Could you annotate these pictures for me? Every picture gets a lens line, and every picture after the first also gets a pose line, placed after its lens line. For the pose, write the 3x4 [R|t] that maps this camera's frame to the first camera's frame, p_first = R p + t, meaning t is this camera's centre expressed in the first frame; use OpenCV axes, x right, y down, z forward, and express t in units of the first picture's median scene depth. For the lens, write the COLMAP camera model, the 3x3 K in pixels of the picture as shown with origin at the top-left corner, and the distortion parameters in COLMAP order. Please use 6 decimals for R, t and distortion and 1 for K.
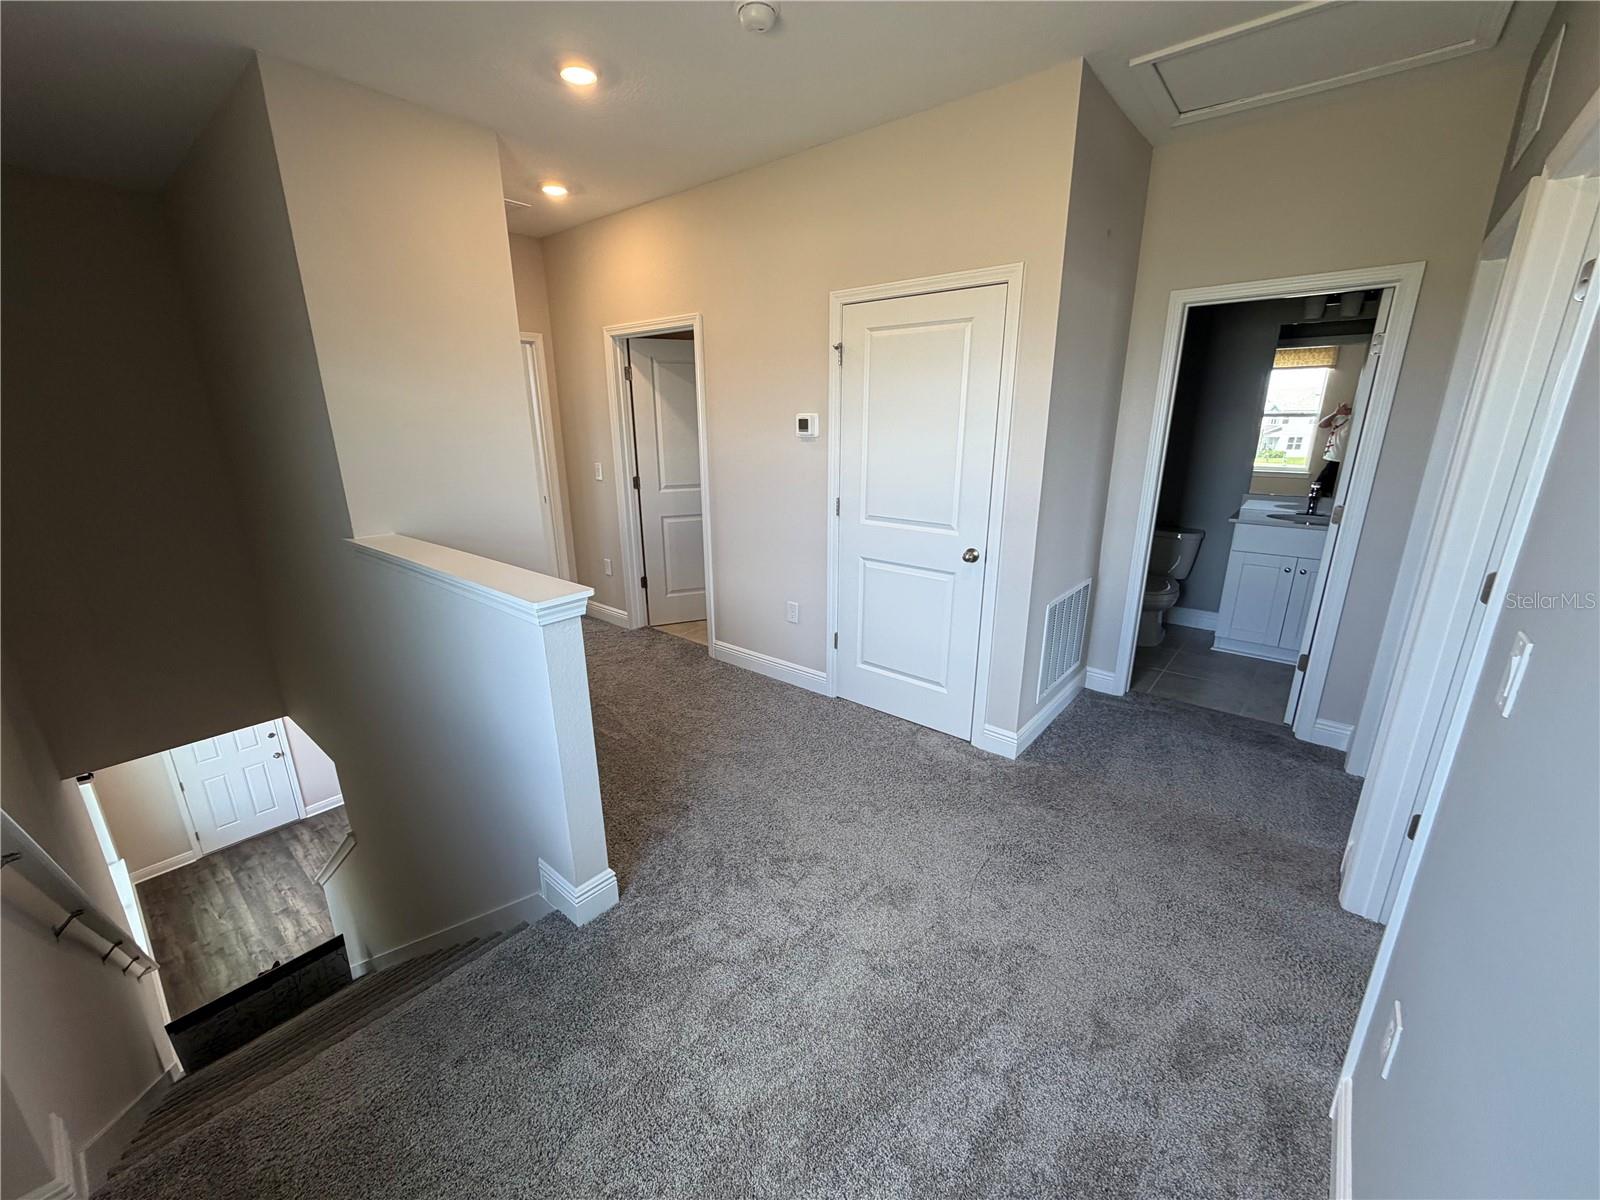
lens RADIAL K [[637.6, 0, 796.9], [0, 637.6, 604.4], [0, 0, 1]] dist [-0.000449, -0.000430]
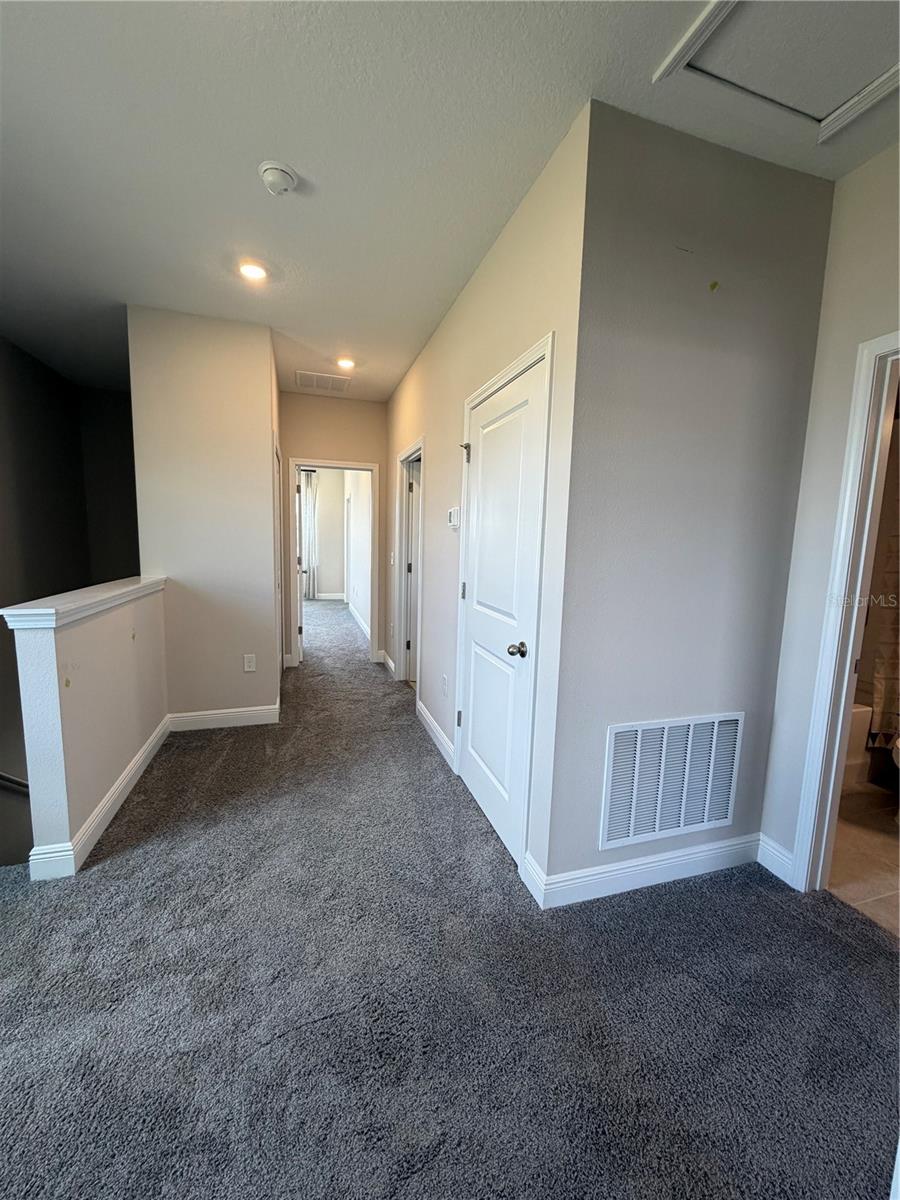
lens RADIAL K [[478.2, 0, 450.0], [0, 478.2, 600.0], [0, 0, 1]] dist [-0.000449, -0.000430]
pose [[0.840325, 0.100343, -0.532714, 0.477373], [-0.187762, 0.975764, -0.112386, -0.044838], [0.508526, 0.194465, 0.838800, 0.323891]]
